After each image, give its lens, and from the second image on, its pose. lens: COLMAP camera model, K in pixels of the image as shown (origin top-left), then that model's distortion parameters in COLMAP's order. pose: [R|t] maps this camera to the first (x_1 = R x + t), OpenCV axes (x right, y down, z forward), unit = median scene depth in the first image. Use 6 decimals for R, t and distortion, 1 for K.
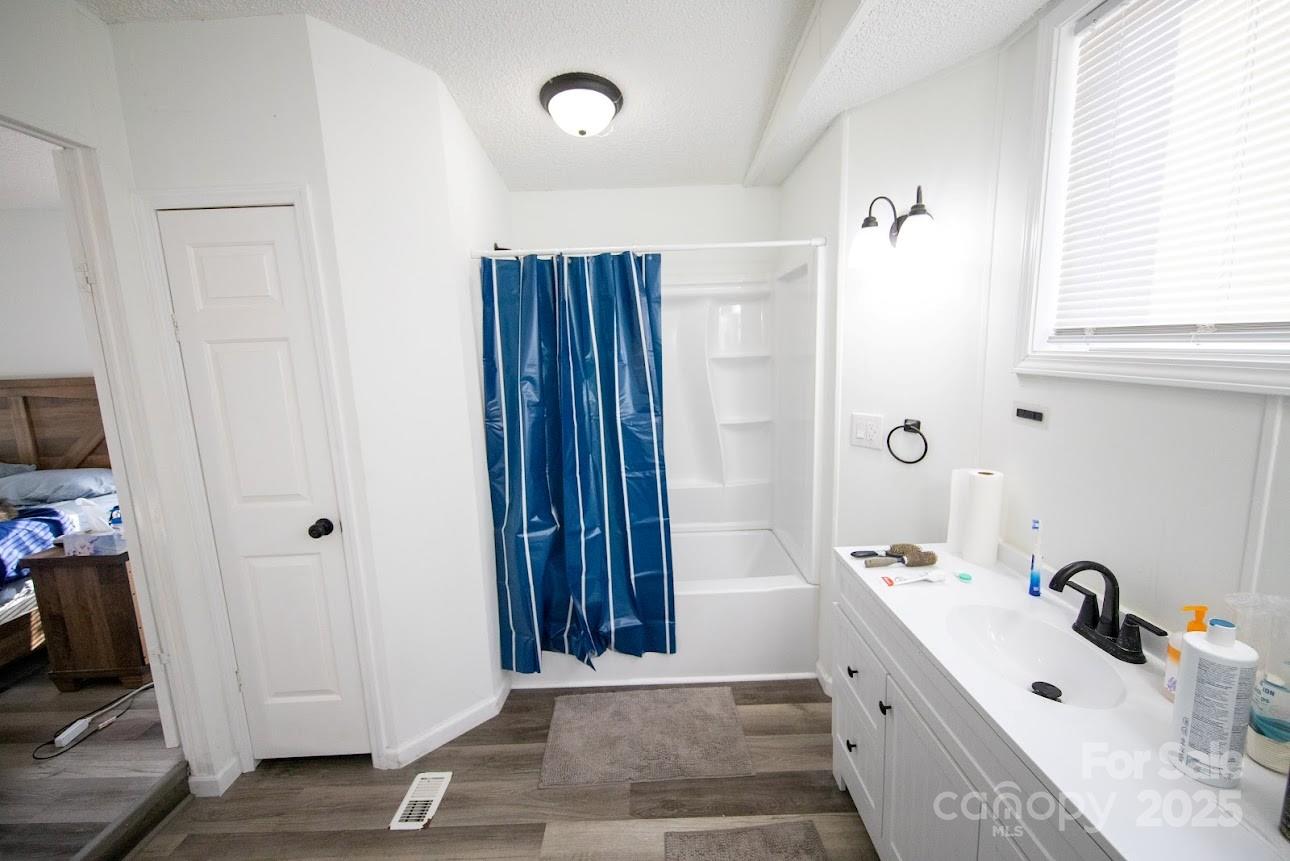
lens RADIAL K [[520.2, 0, 645.0], [0, 520.2, 430.5], [0, 0, 1]] dist [-0.000856, -0.000329]
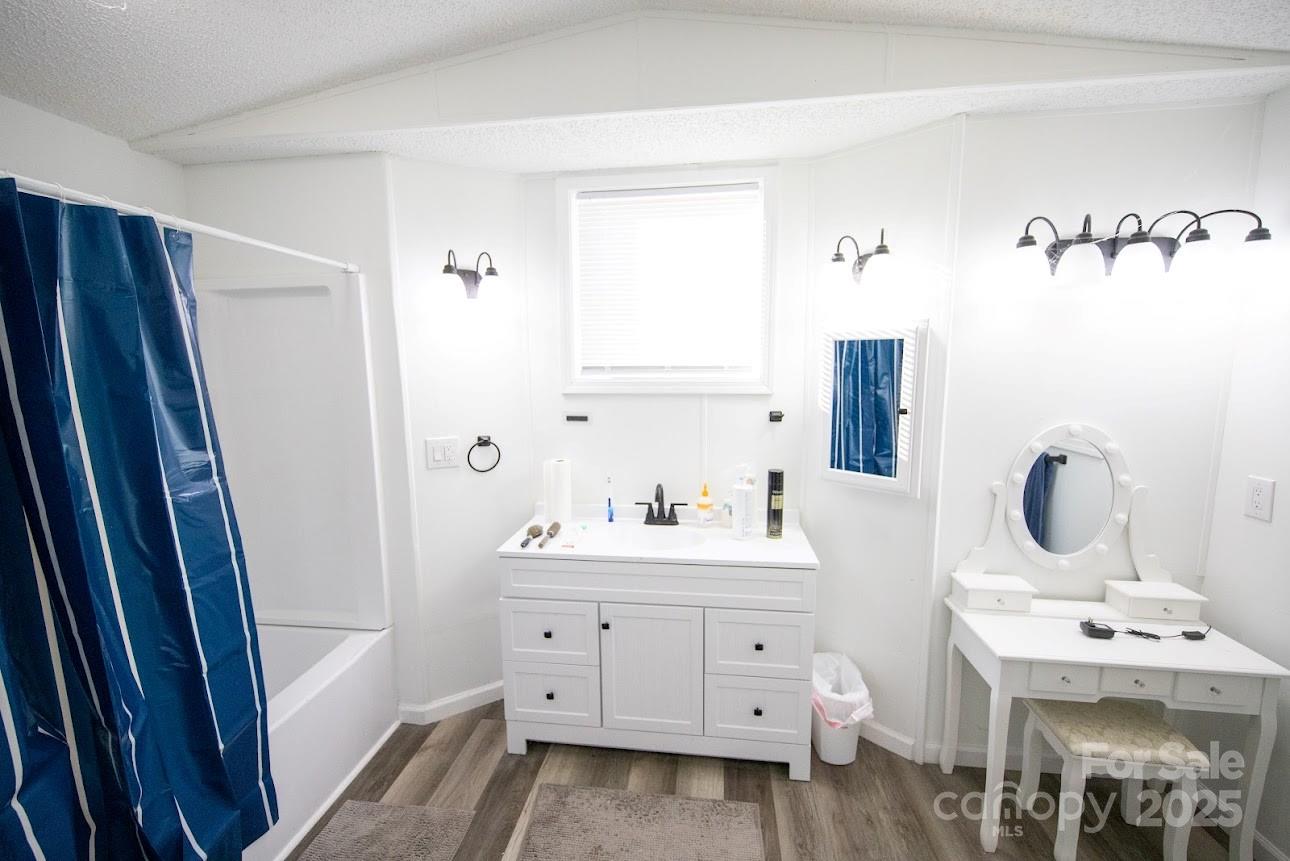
lens RADIAL K [[520.2, 0, 645.0], [0, 520.2, 430.5], [0, 0, 1]] dist [-0.000856, -0.000329]
pose [[0.128174, -0.091922, 0.987482, -0.679236], [0.166688, 0.983528, 0.069918, -0.058238], [-0.977643, 0.155640, 0.141385, 0.465515]]
